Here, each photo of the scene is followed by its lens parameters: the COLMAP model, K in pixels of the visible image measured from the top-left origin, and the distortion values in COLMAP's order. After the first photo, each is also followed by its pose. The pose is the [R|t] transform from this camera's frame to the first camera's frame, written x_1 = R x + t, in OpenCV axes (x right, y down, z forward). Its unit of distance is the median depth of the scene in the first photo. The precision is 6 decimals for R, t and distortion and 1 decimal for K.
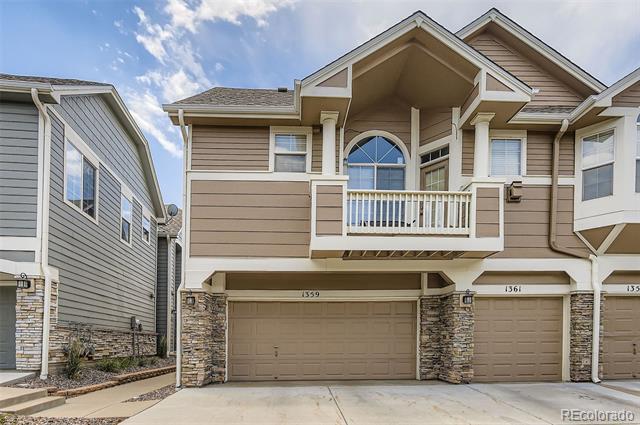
lens RADIAL K [[312.9, 0, 319.6], [0, 312.9, 188.2], [0, 0, 1]] dist [-0.002339, -0.000960]
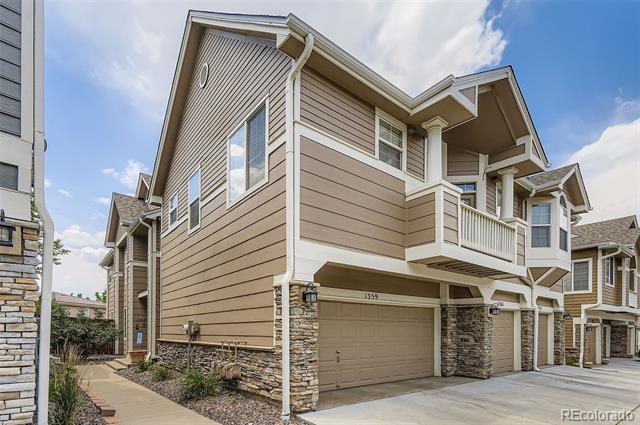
lens RADIAL K [[291.2, 0, 321.7], [0, 291.2, 209.3], [0, 0, 1]] dist [-0.001046, -0.000150]
pose [[0.818882, 0.227328, 0.527023, -0.728422], [-0.259812, 0.965574, -0.012801, 0.145864], [-0.511790, -0.126445, 0.849754, 0.387721]]
